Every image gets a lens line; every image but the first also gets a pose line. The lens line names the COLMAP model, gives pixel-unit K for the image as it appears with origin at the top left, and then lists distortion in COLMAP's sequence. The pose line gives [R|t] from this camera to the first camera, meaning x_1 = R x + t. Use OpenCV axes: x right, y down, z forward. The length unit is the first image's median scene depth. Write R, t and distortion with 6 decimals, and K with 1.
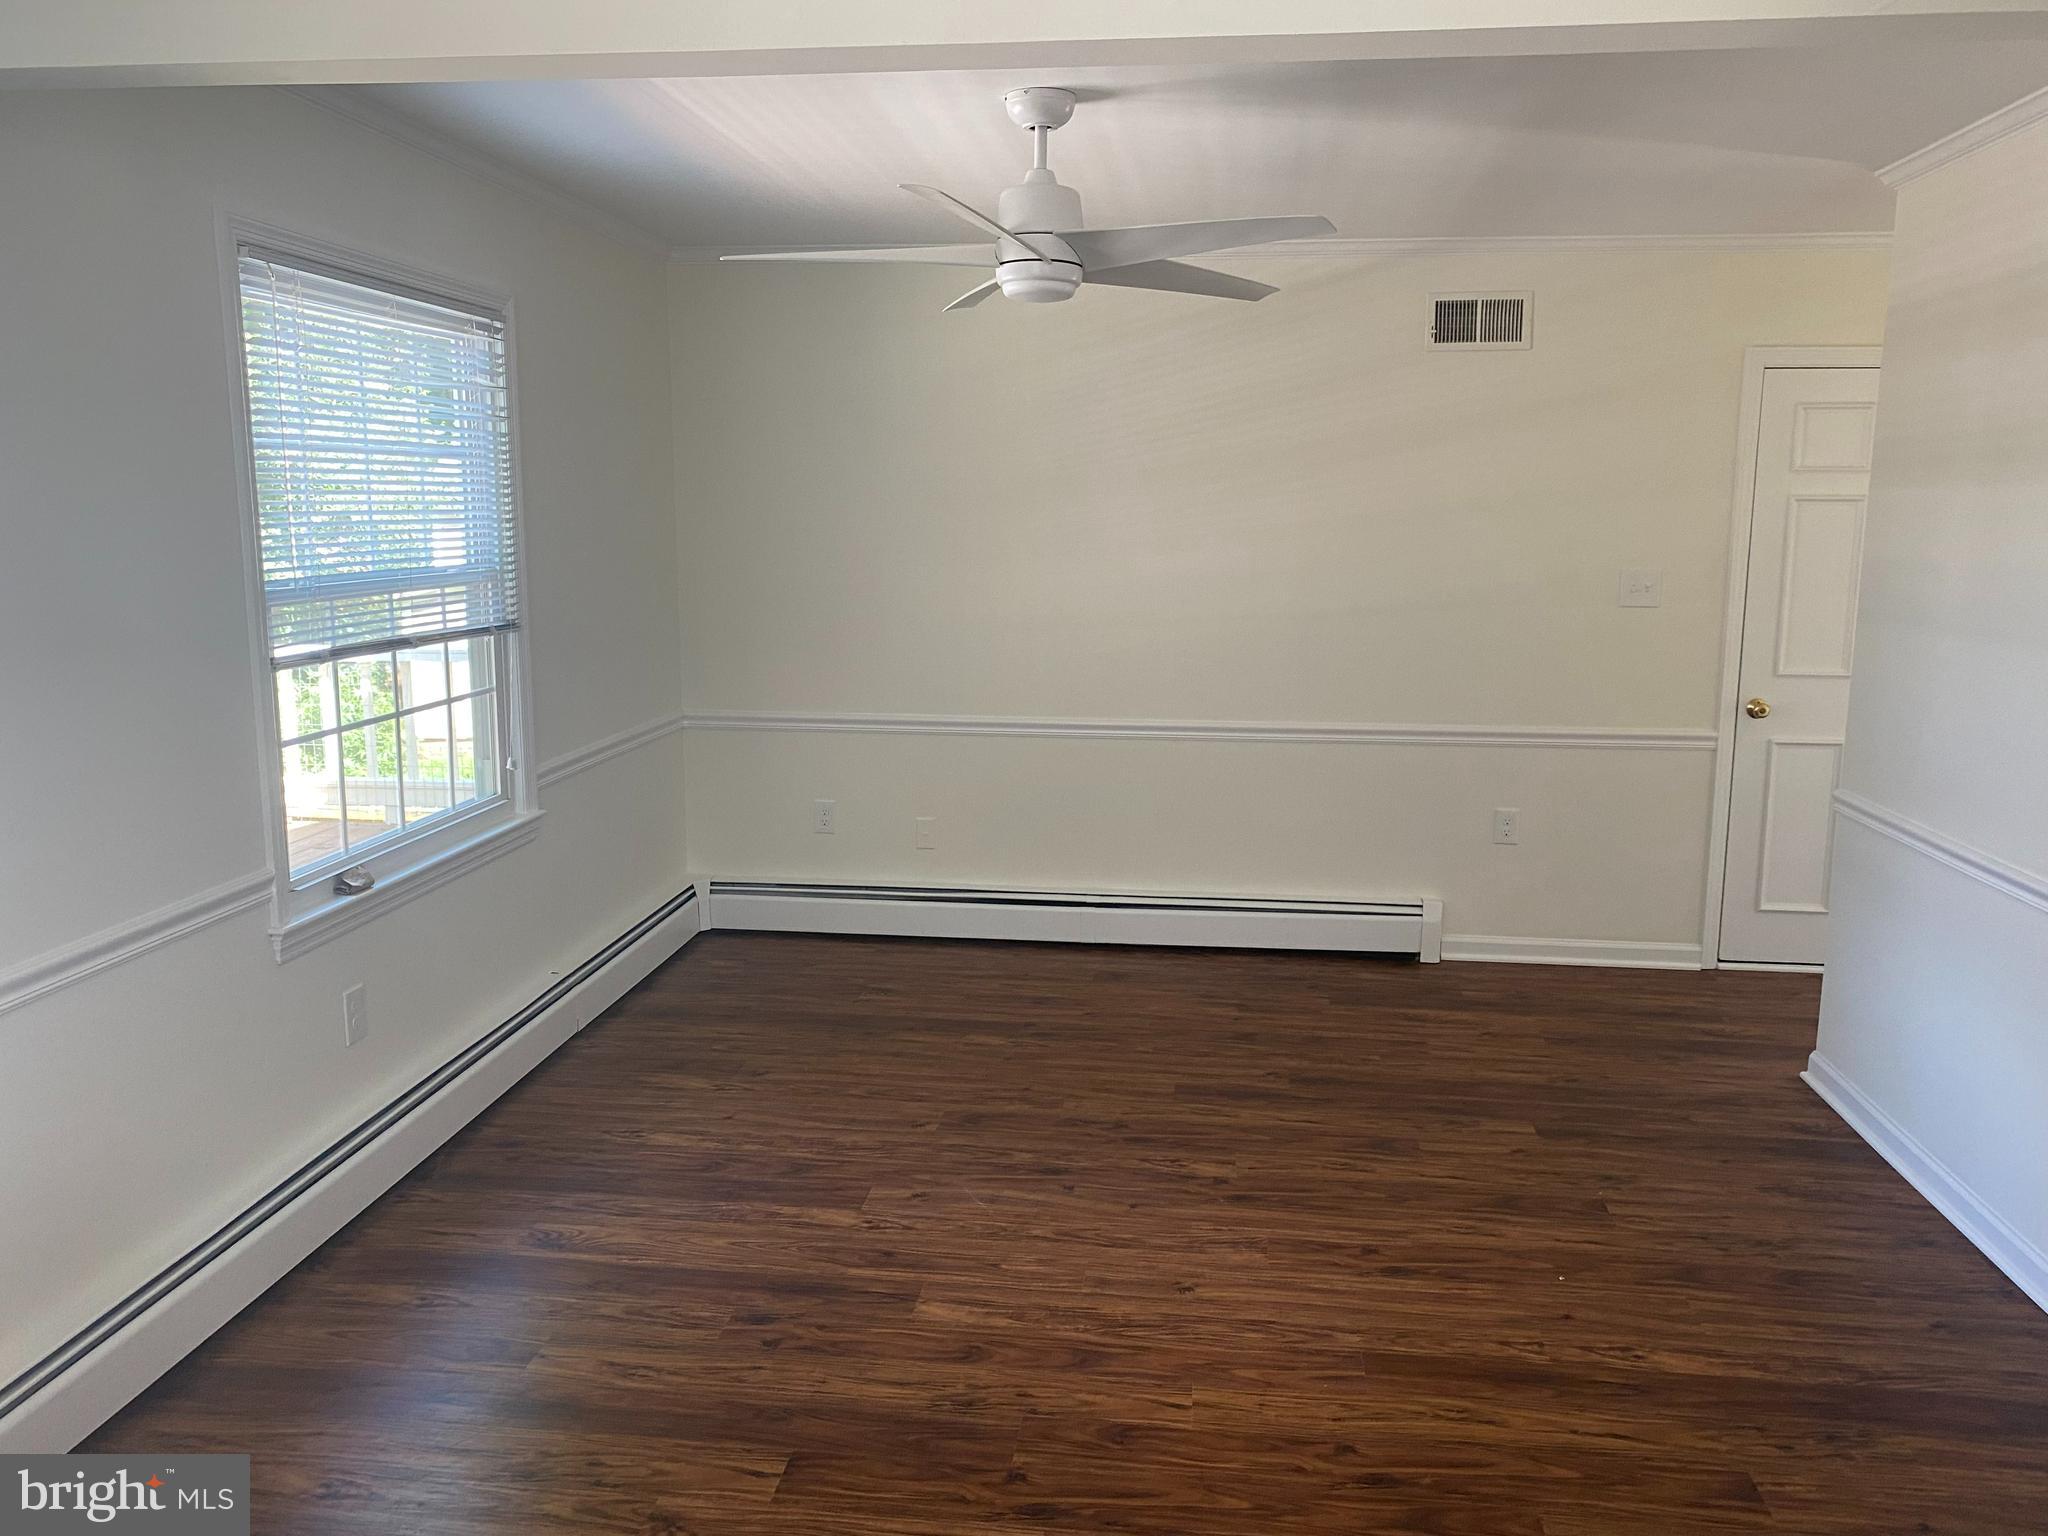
lens RADIAL K [[1576.6, 0, 1027.1], [0, 1576.6, 766.7], [0, 0, 1]] dist [0.025922, -0.019787]
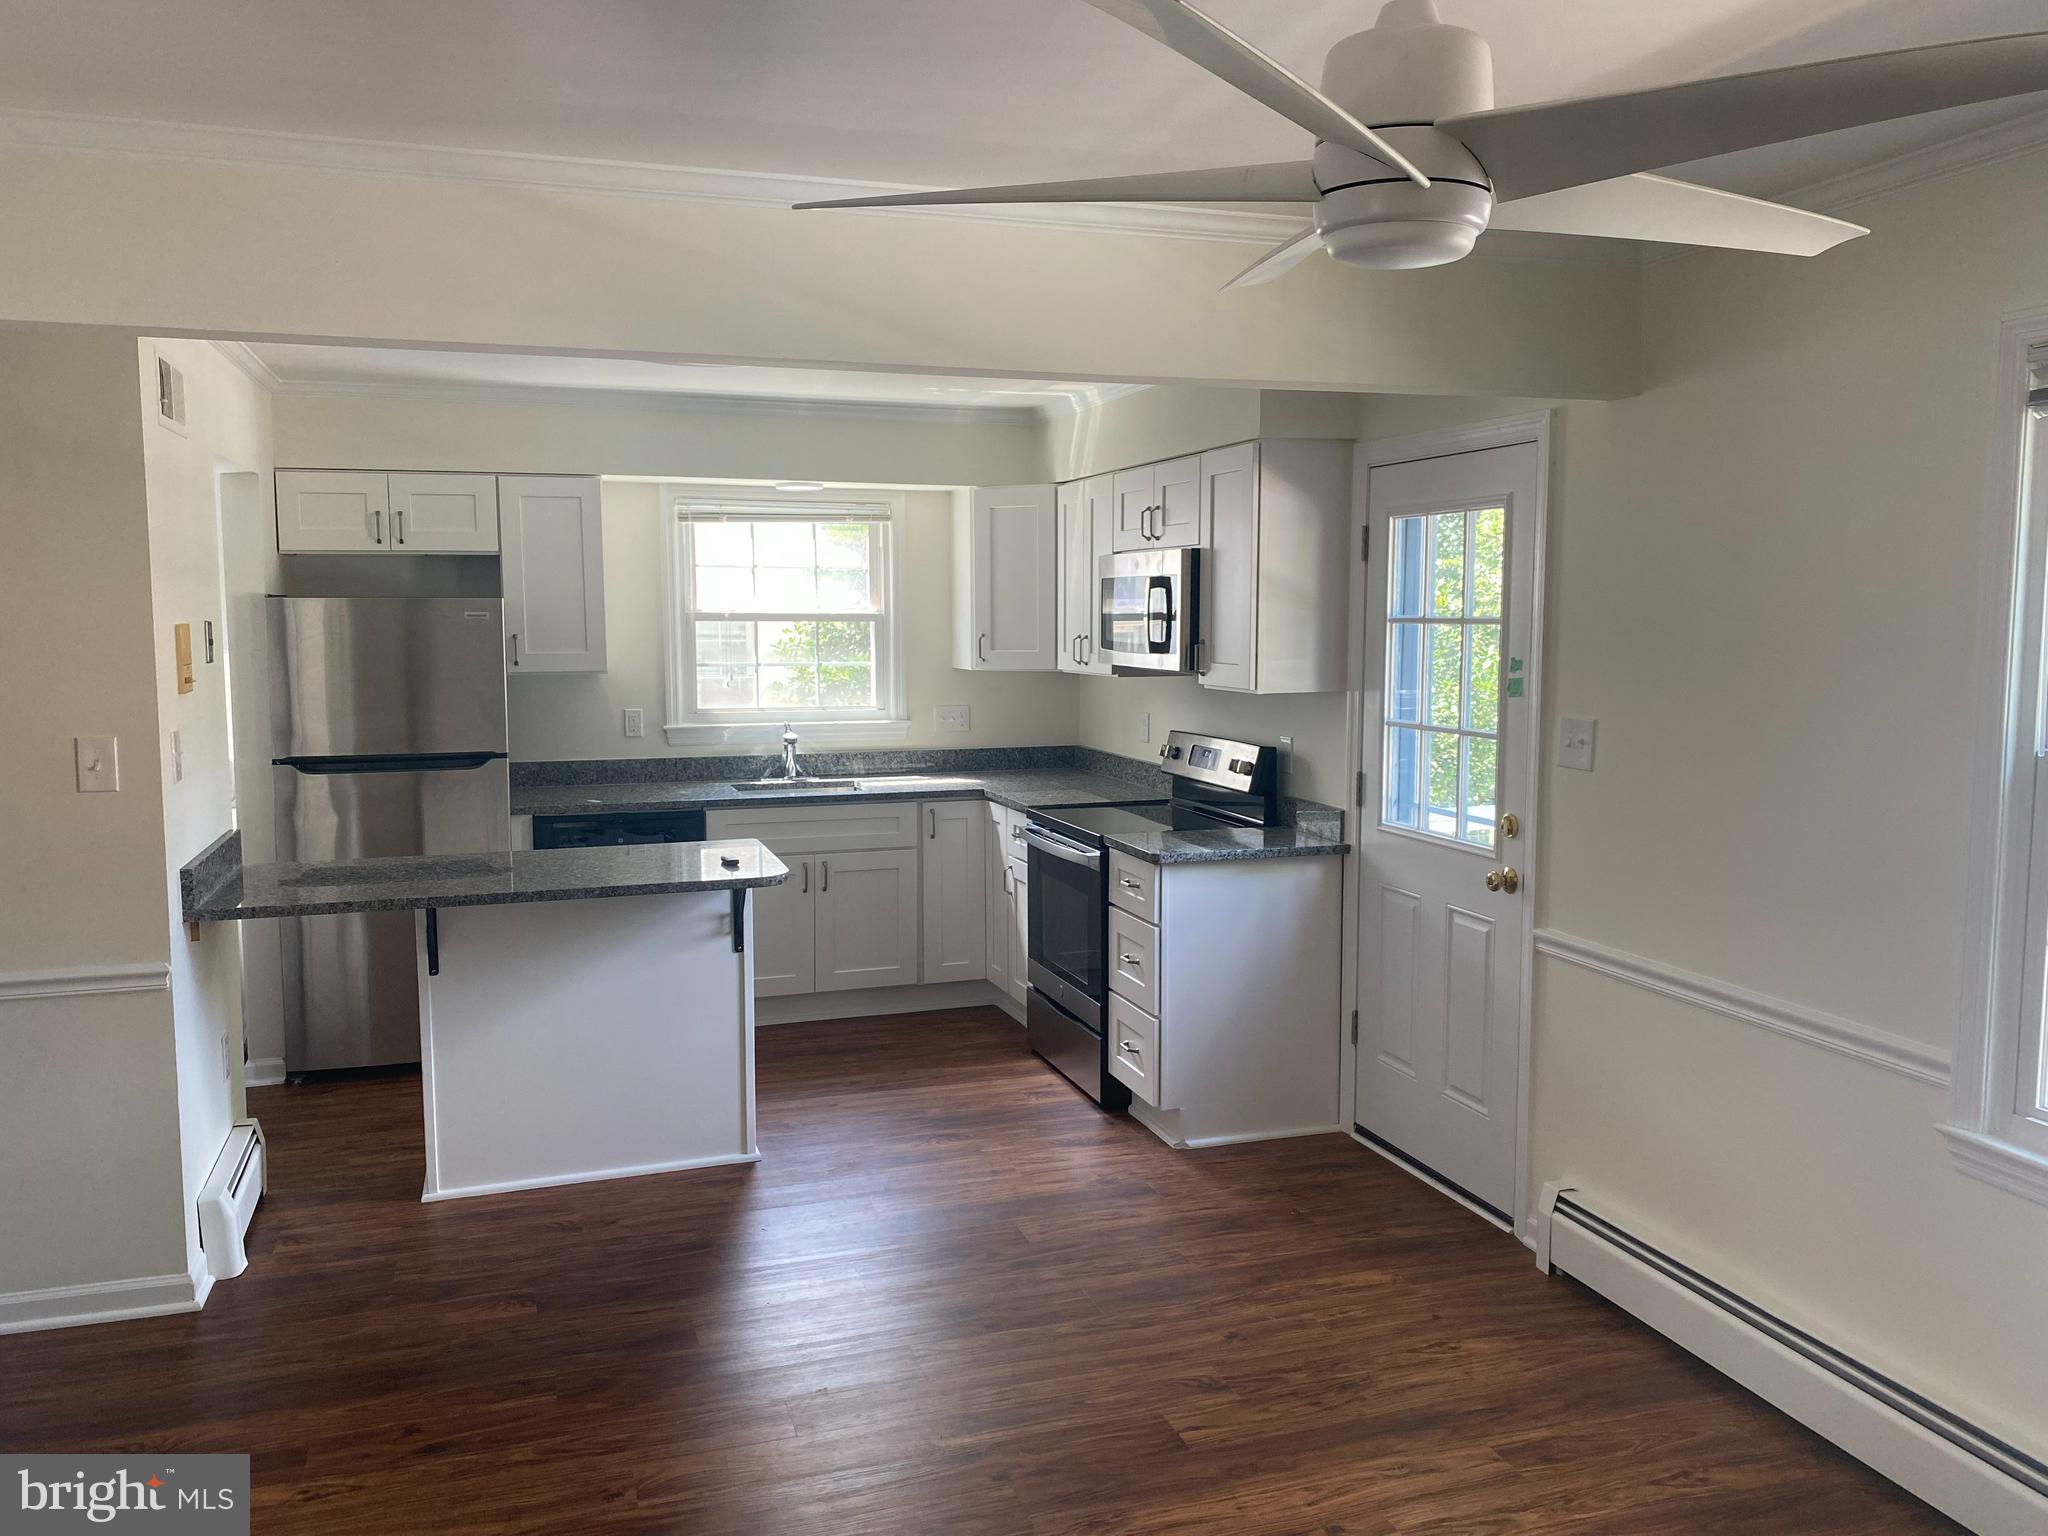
lens RADIAL K [[1576.6, 0, 1038.6], [0, 1576.6, 773.9], [0, 0, 1]] dist [0.025922, -0.019787]
pose [[-0.900096, 0.033630, -0.434391, 0.418697], [-0.084654, 0.964517, 0.250083, -0.308913], [0.427388, 0.261871, -0.865311, 1.746119]]
